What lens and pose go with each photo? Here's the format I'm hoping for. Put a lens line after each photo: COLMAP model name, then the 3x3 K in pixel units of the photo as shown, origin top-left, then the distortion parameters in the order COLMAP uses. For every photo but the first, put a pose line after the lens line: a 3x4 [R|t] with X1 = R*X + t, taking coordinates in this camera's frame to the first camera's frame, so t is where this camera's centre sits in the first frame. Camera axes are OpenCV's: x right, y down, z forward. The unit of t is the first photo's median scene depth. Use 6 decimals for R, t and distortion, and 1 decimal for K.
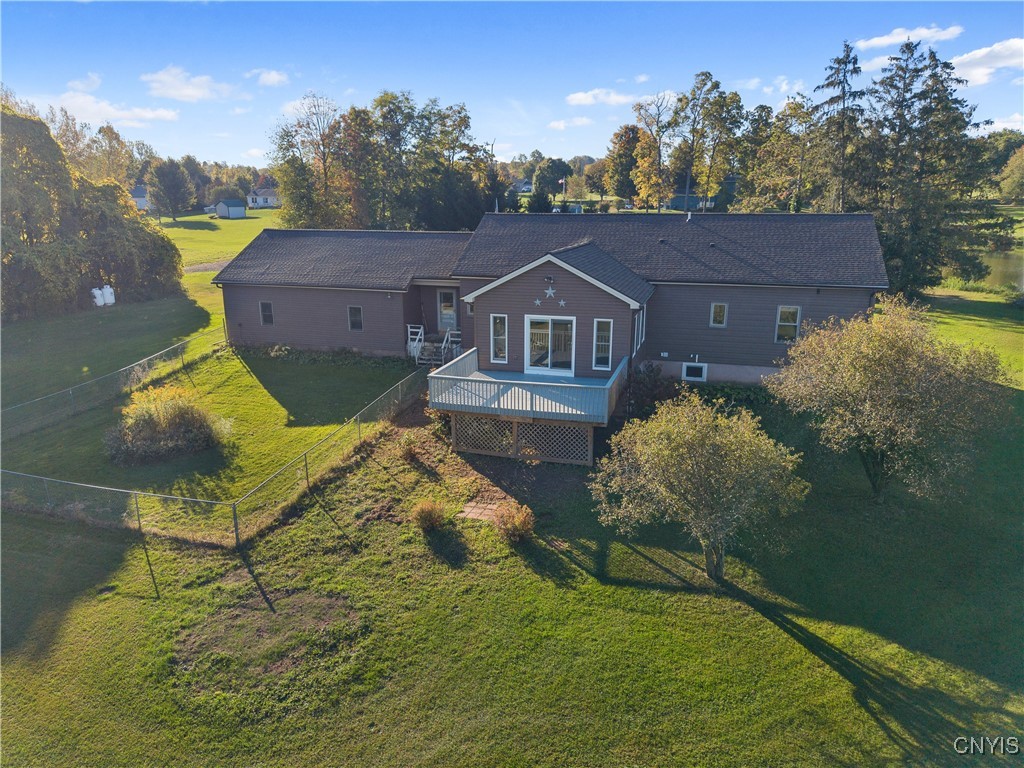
lens RADIAL K [[709.2, 0, 512.0], [0, 709.2, 384.0], [0, 0, 1]] dist [0.009495, 0.001263]
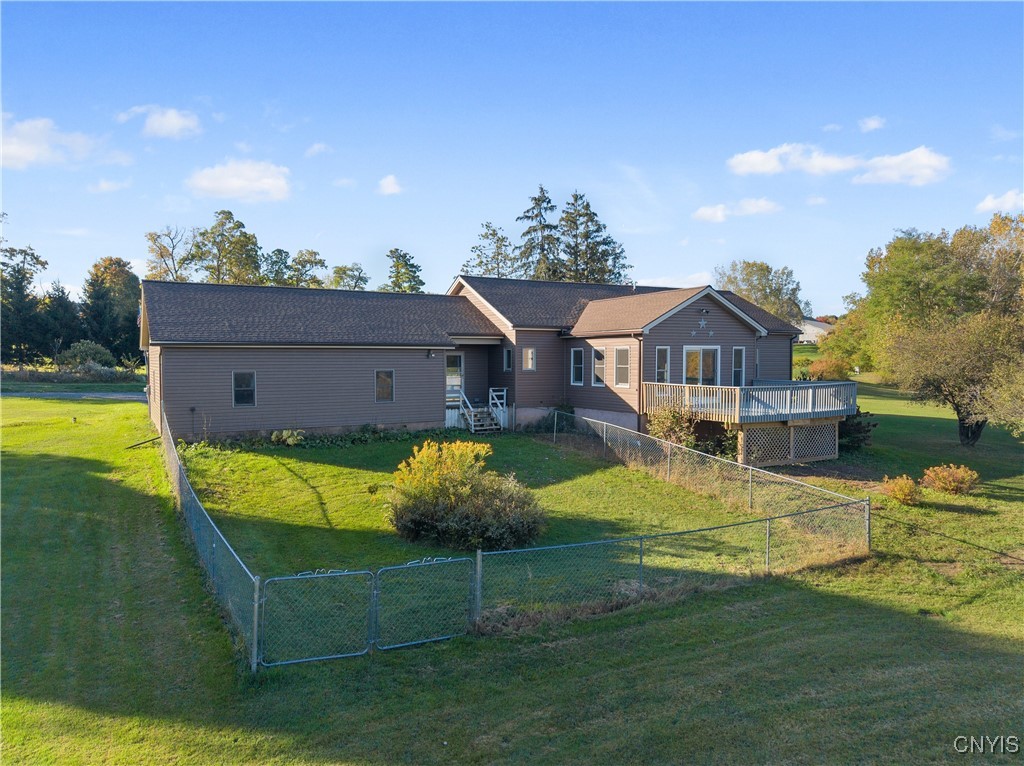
lens RADIAL K [[709.2, 0, 512.0], [0, 709.2, 383.0], [0, 0, 1]] dist [0.009495, 0.001263]
pose [[0.675932, -0.026070, 0.736503, -0.693509], [0.189666, 0.971864, -0.139667, 0.039635], [-0.712139, 0.234095, 0.661859, 0.381414]]
